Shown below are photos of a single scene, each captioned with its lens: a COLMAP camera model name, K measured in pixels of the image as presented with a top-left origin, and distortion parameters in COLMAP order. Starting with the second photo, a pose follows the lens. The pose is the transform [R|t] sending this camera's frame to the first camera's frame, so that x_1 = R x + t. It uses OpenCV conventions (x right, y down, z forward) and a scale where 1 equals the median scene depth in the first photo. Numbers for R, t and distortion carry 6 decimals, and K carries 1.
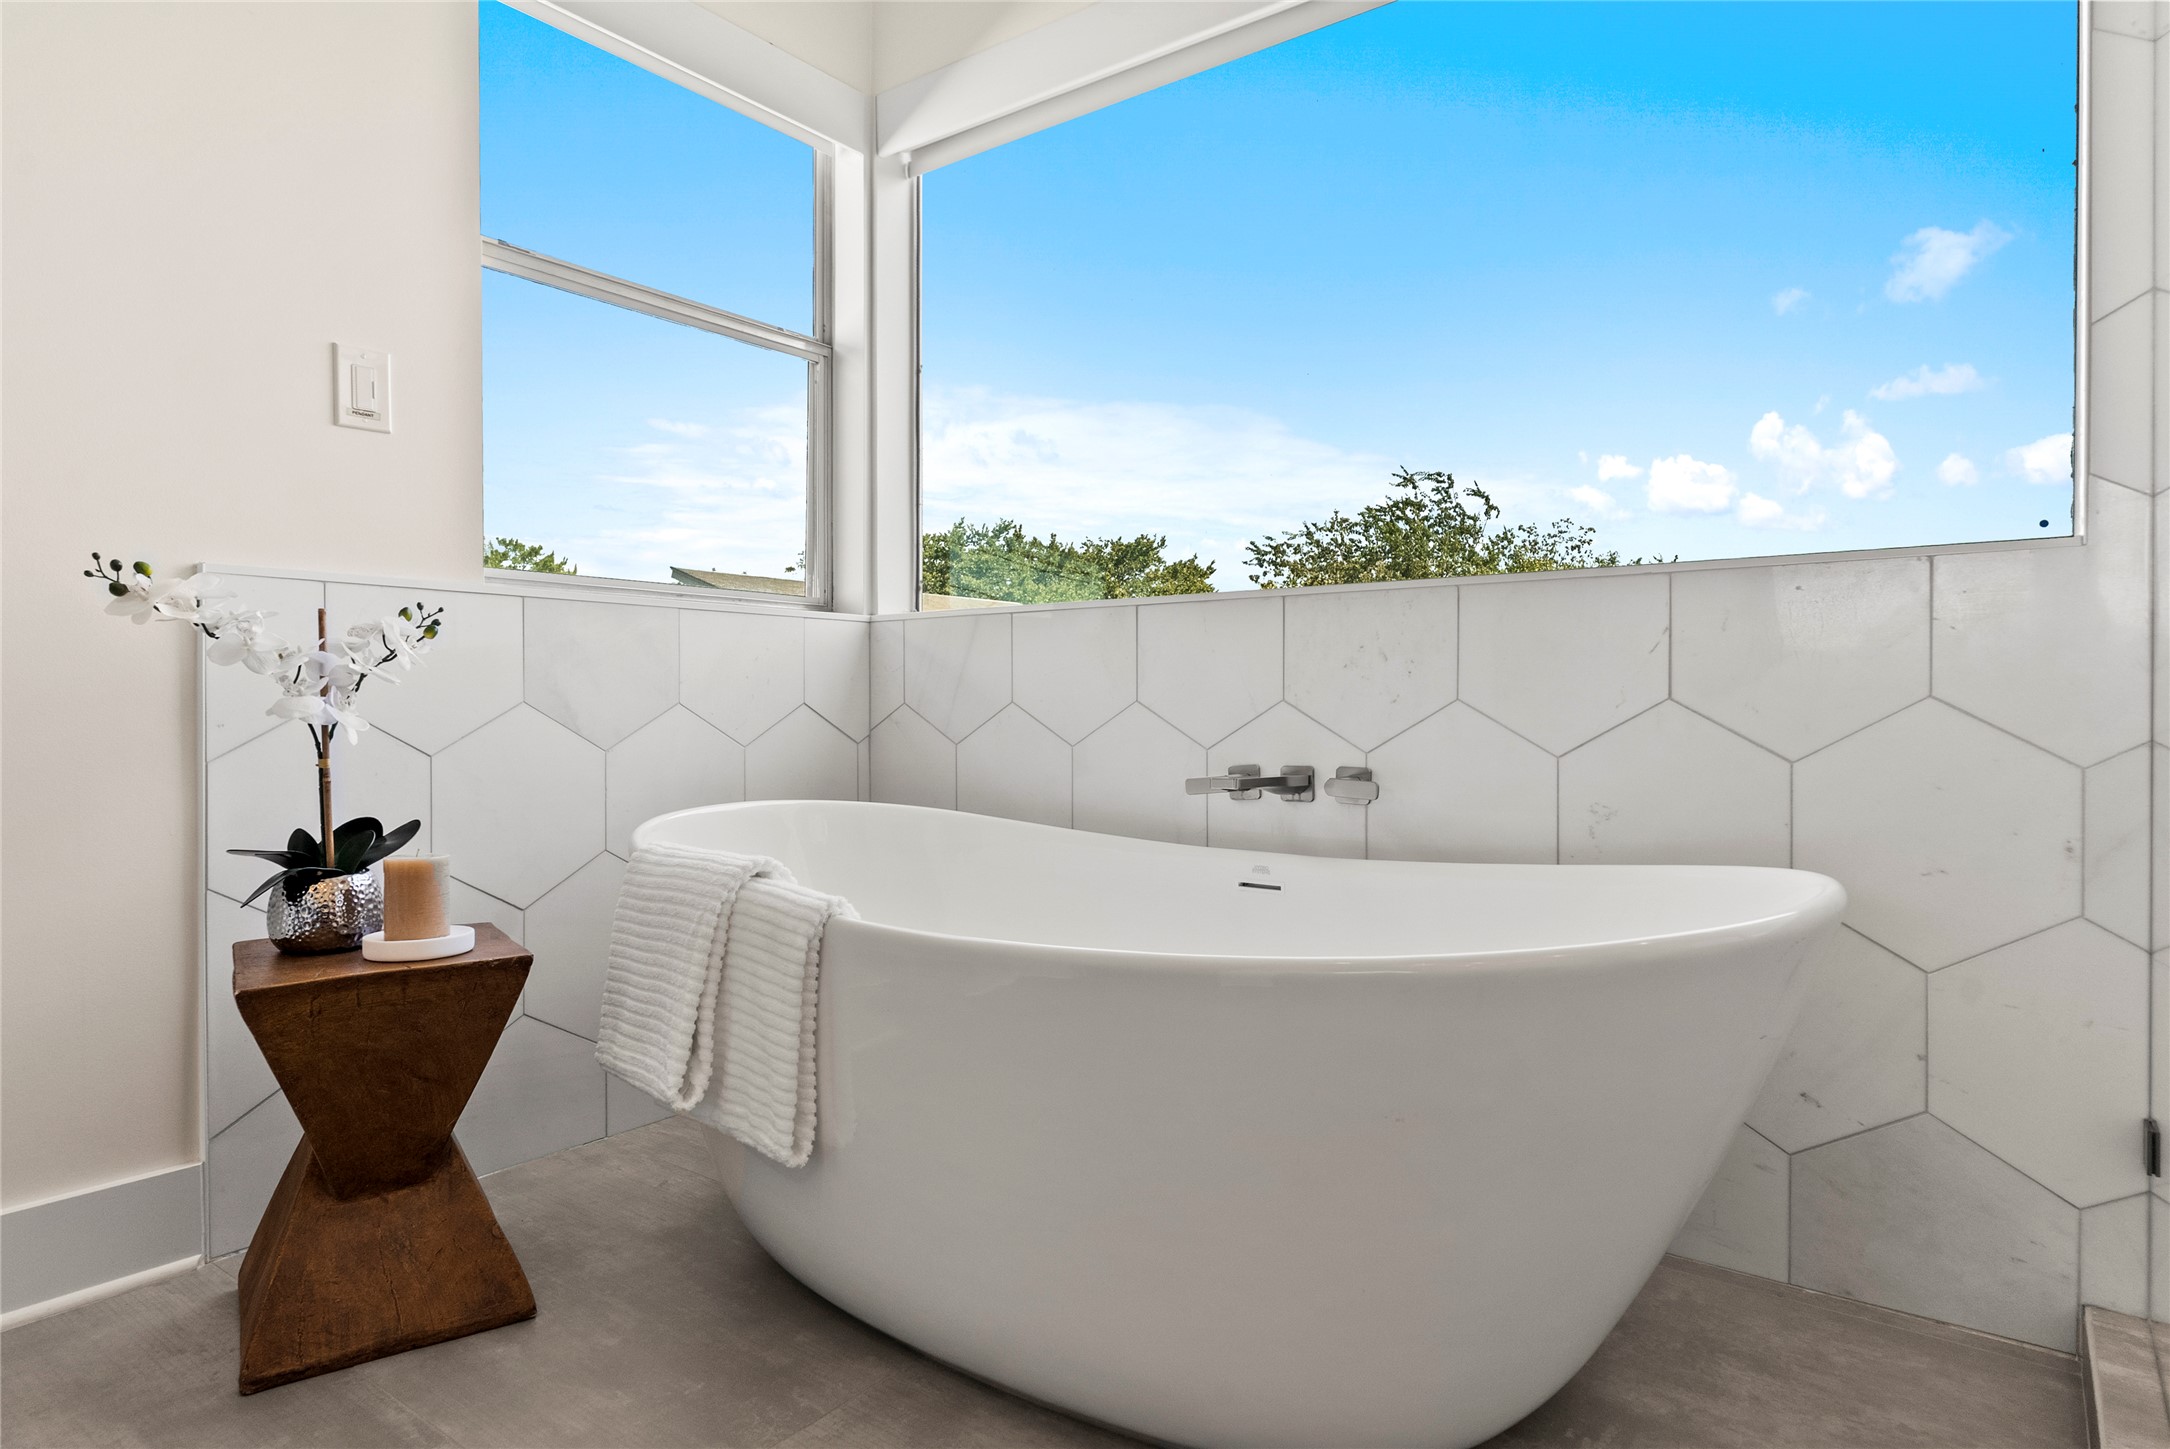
lens RADIAL K [[1219.1, 0, 1085.0], [0, 1219.1, 724.5], [0, 0, 1]] dist [-0.003648, 0.001273]
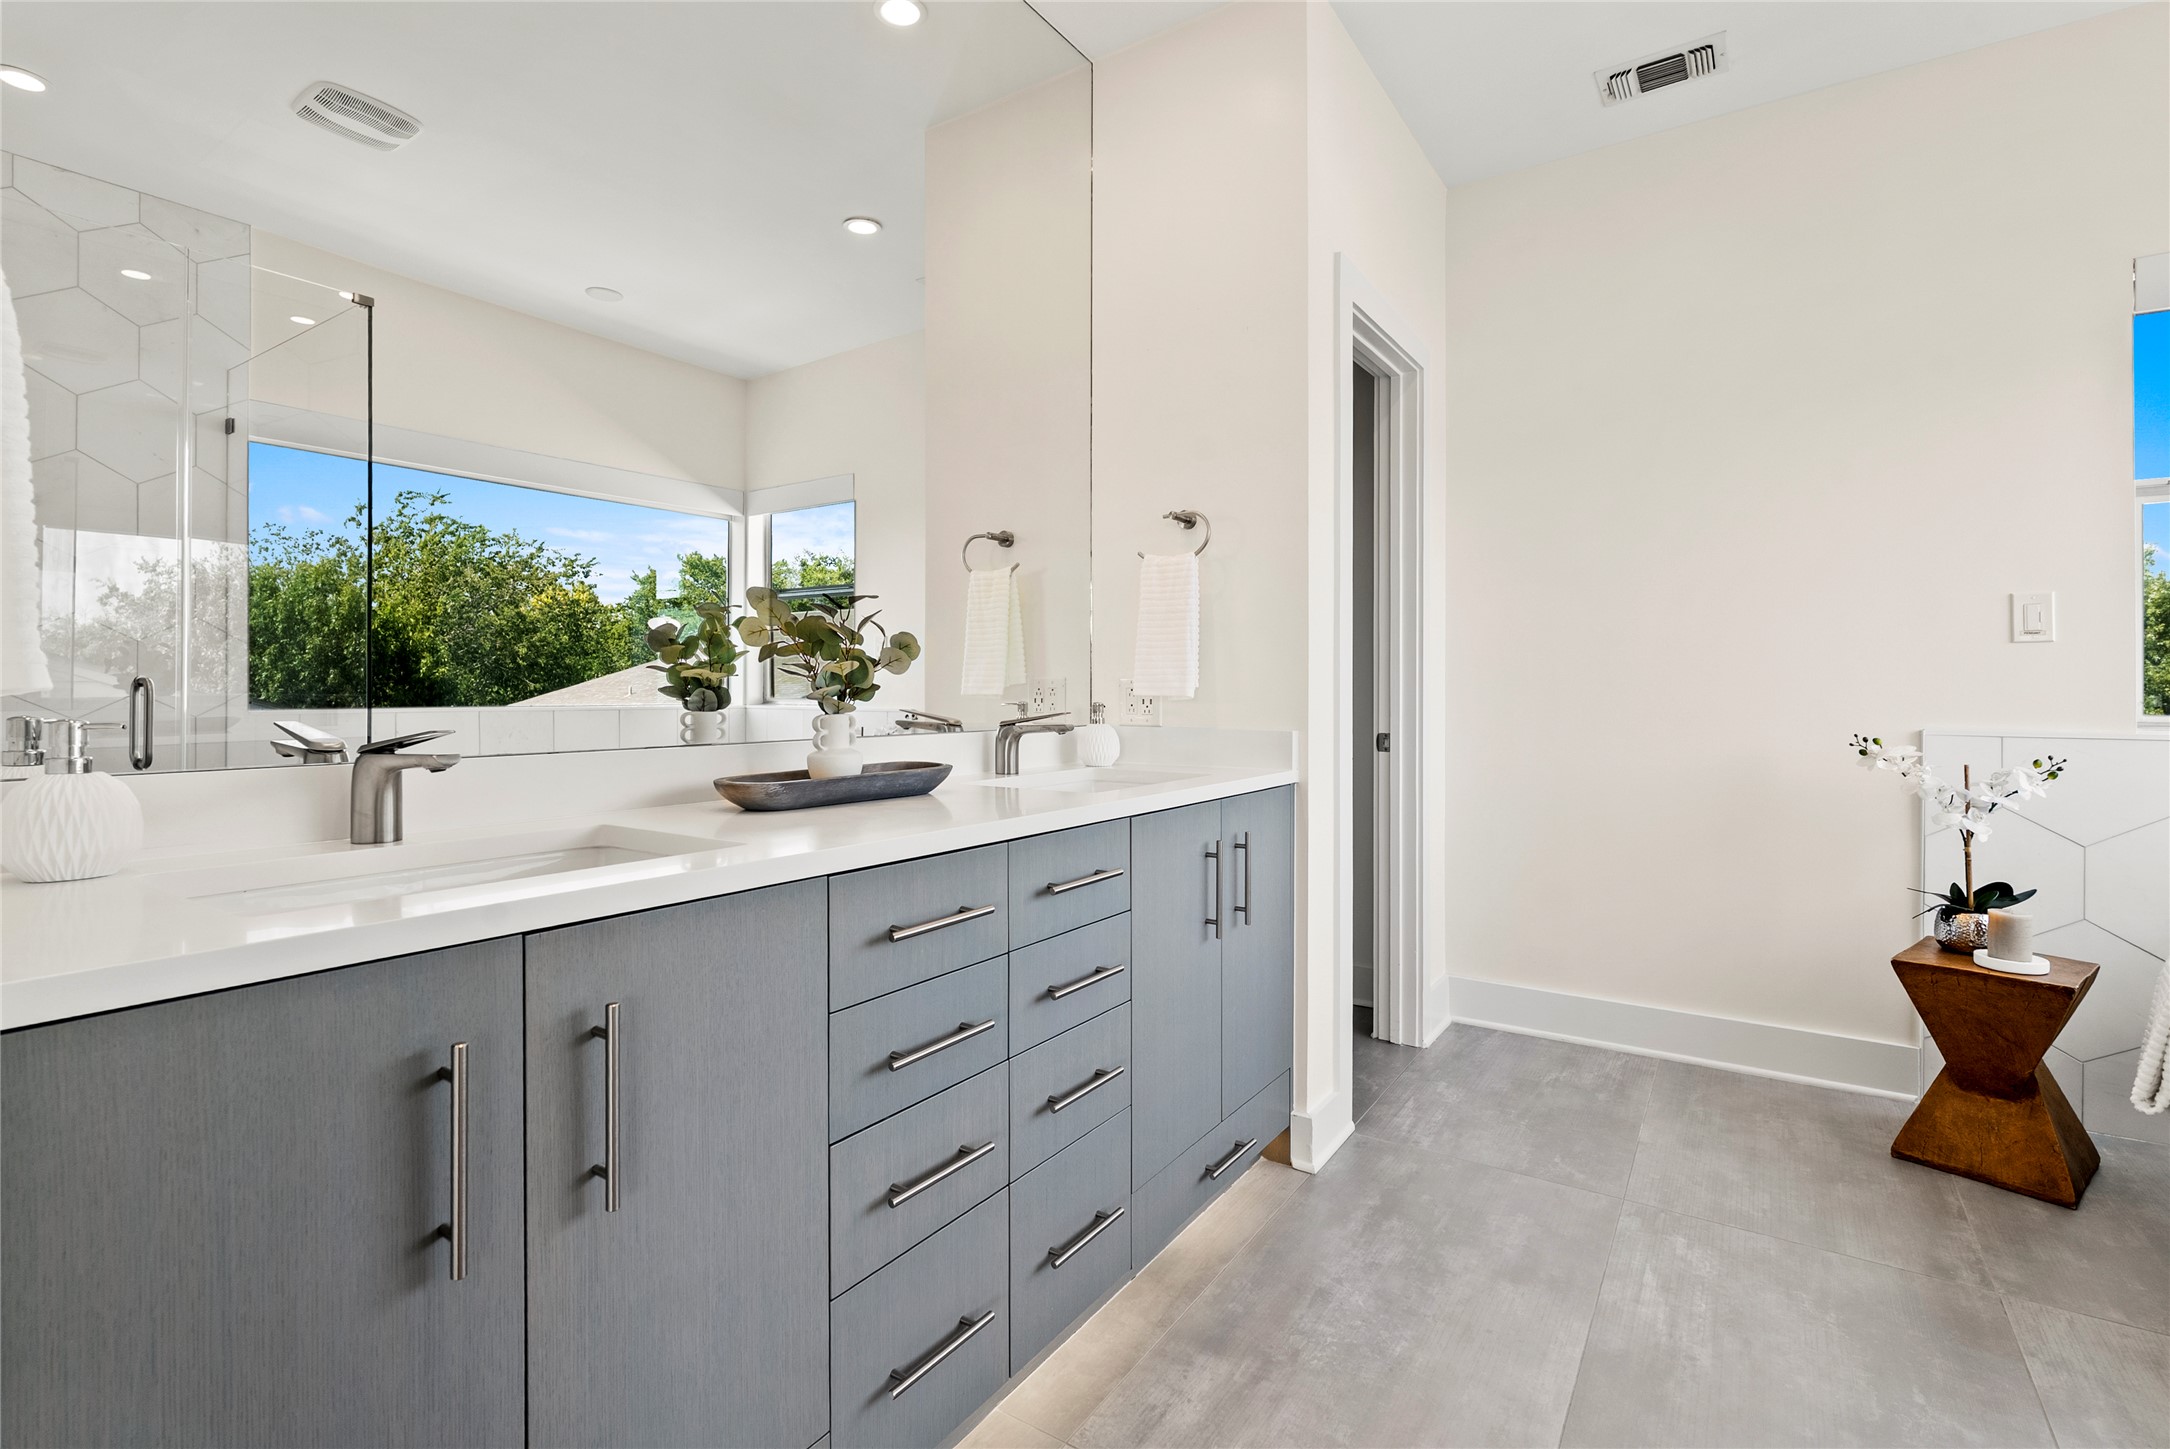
lens RADIAL K [[992.6, 0, 1094.6], [0, 992.6, 692.5], [0, 0, 1]] dist [-0.001116, -0.000221]
pose [[0.056371, 0.005734, -0.998393, 0.807691], [-0.012155, 0.999913, 0.005057, -0.201228], [0.998336, 0.011850, 0.056436, -0.403543]]
